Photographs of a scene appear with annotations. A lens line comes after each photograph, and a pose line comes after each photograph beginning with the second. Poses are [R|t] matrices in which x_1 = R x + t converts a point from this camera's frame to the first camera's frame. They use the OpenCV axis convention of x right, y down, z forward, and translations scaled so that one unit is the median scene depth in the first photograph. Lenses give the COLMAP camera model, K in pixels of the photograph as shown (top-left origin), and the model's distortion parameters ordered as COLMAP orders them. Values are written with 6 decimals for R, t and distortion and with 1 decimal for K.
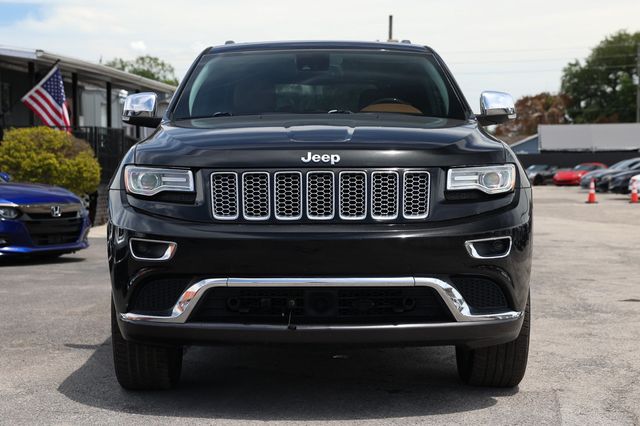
lens RADIAL K [[1055.8, 0, 323.0], [0, 1055.8, 216.0], [0, 0, 1]] dist [0.122960, 0.000000]
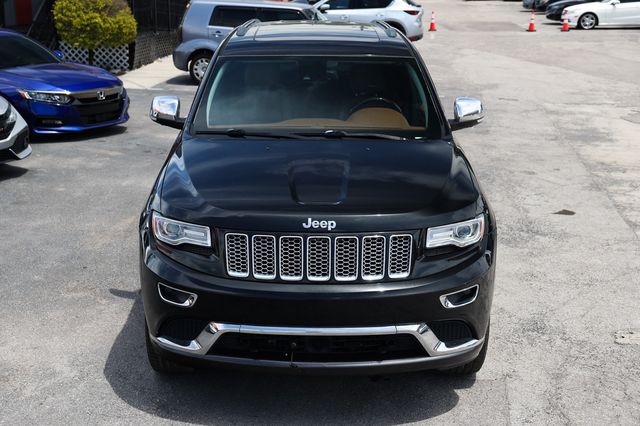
lens RADIAL K [[824.0, 0, 315.8], [0, 824.0, 209.6], [0, 0, 1]] dist [0.060048, 0.000000]
pose [[0.999912, 0.013082, 0.002087, -0.006491], [-0.013231, 0.978413, 0.206234, -0.201717], [0.000656, -0.206244, 0.978500, 0.086633]]
